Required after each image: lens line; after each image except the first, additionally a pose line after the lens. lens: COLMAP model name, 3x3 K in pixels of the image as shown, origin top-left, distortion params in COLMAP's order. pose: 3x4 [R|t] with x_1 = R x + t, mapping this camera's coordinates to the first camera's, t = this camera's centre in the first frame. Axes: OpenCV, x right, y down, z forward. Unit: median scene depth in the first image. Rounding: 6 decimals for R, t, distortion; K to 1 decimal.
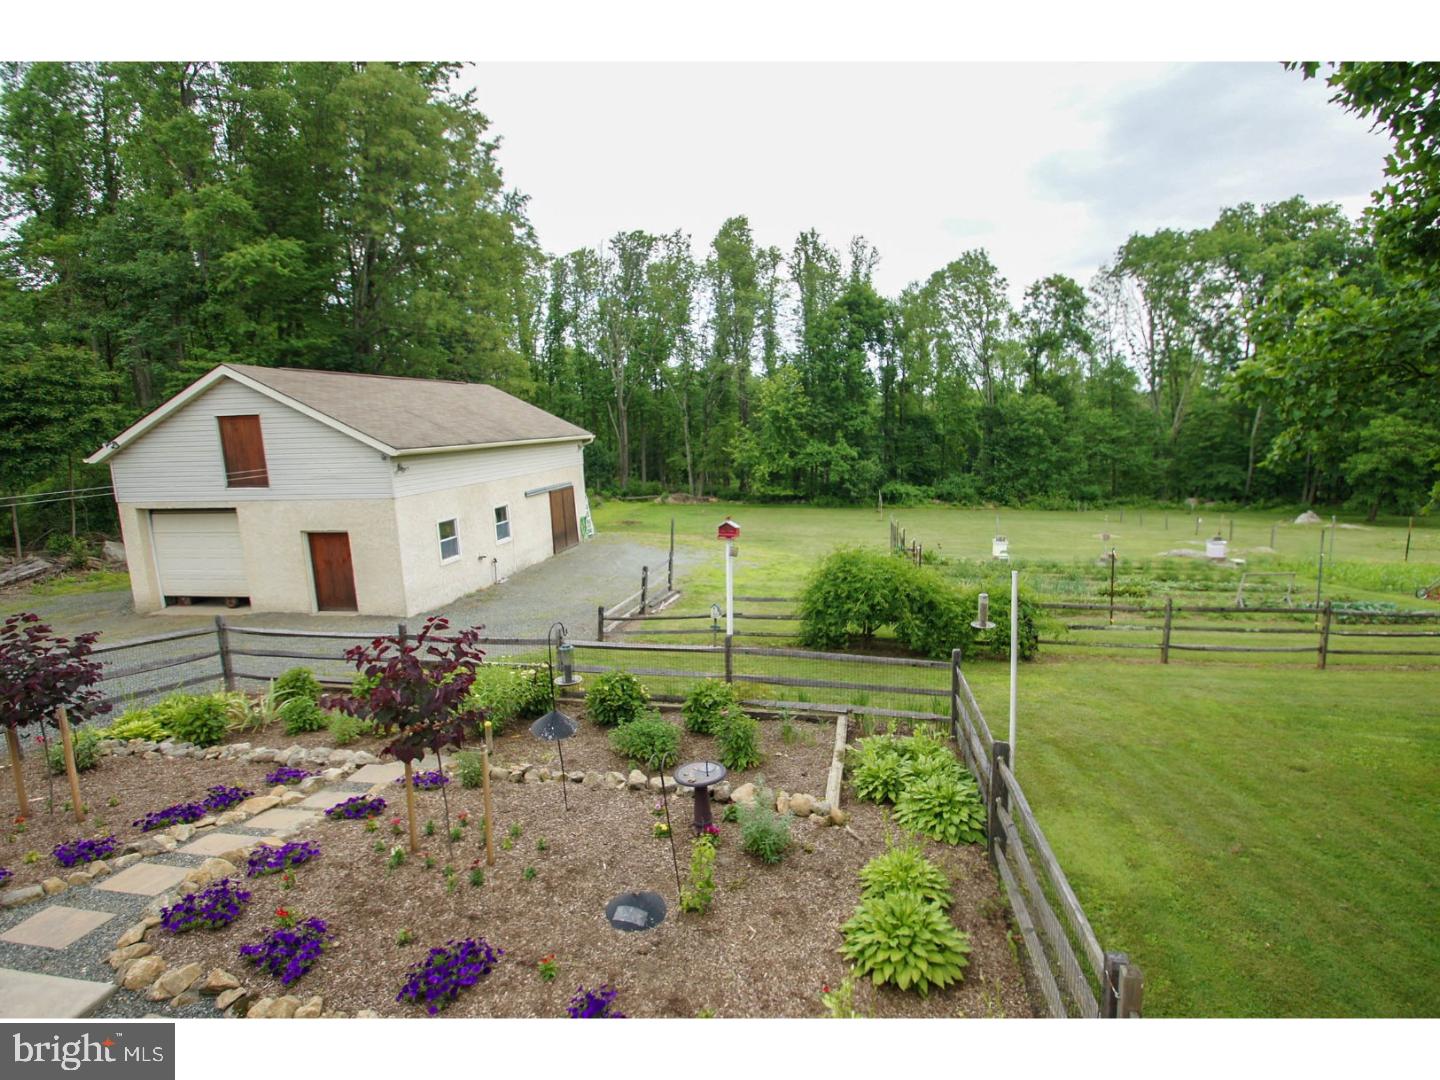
lens RADIAL K [[731.2, 0, 725.8], [0, 731.2, 545.3], [0, 0, 1]] dist [-0.014843, -0.003868]
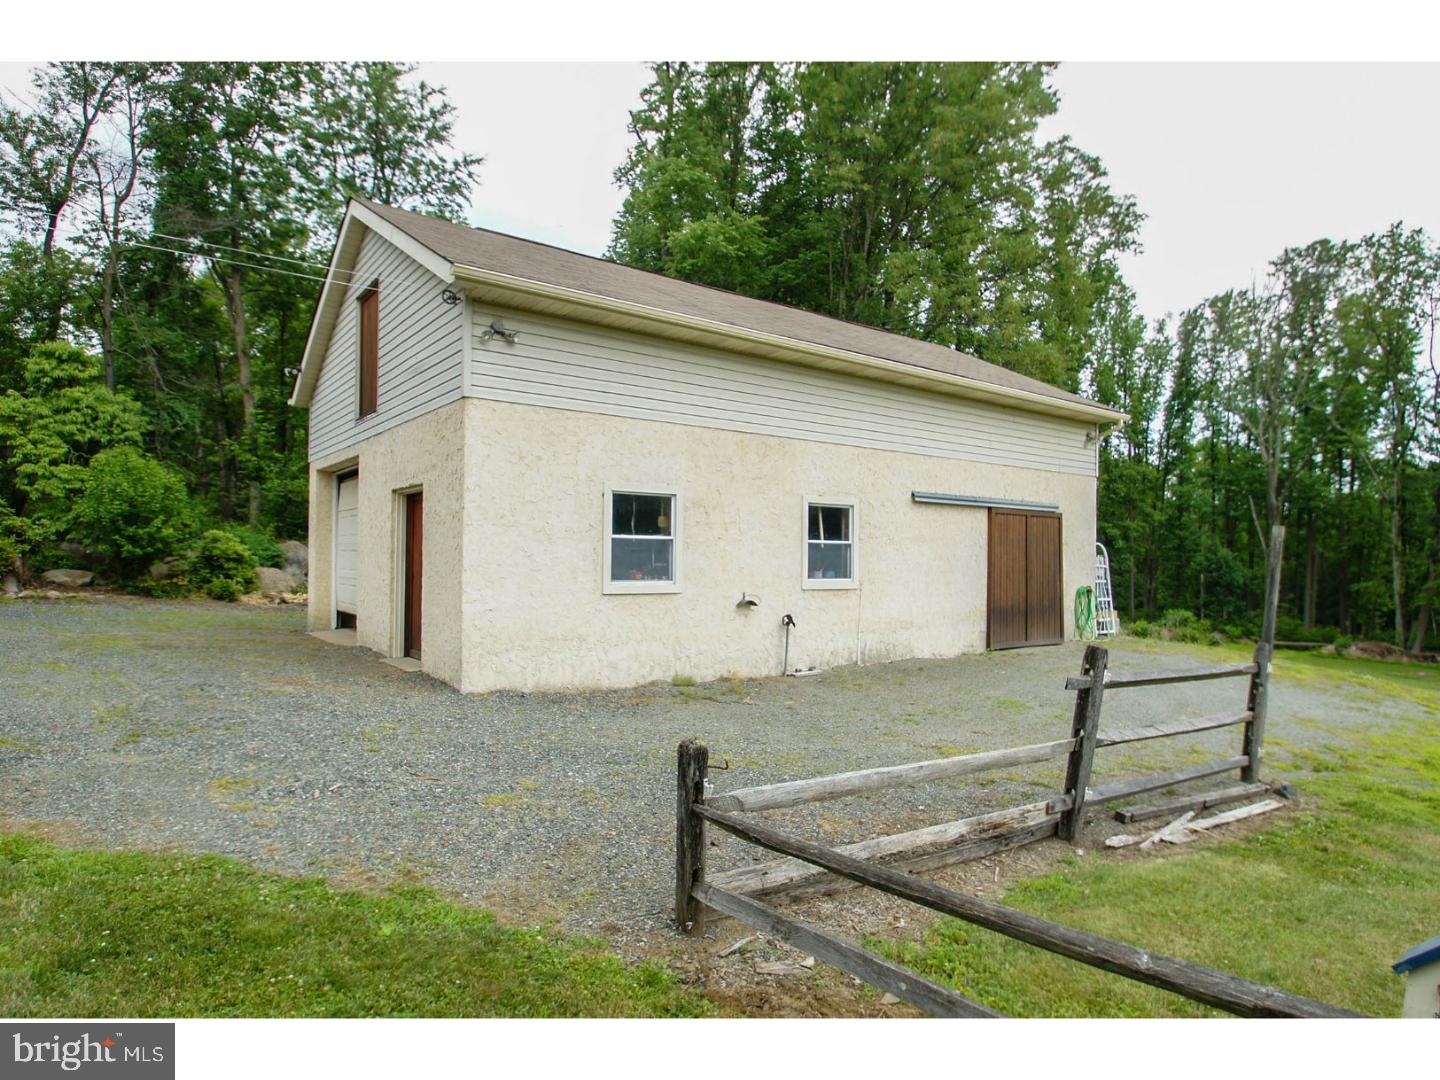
lens RADIAL K [[858.8, 0, 728.6], [0, 858.8, 543.9], [0, 0, 1]] dist [-0.021078, -0.001238]
pose [[0.747749, 0.037448, -0.662925, -0.003105], [-0.154322, 0.980869, -0.118660, 0.010669], [0.645799, 0.191032, 0.739223, 0.154812]]
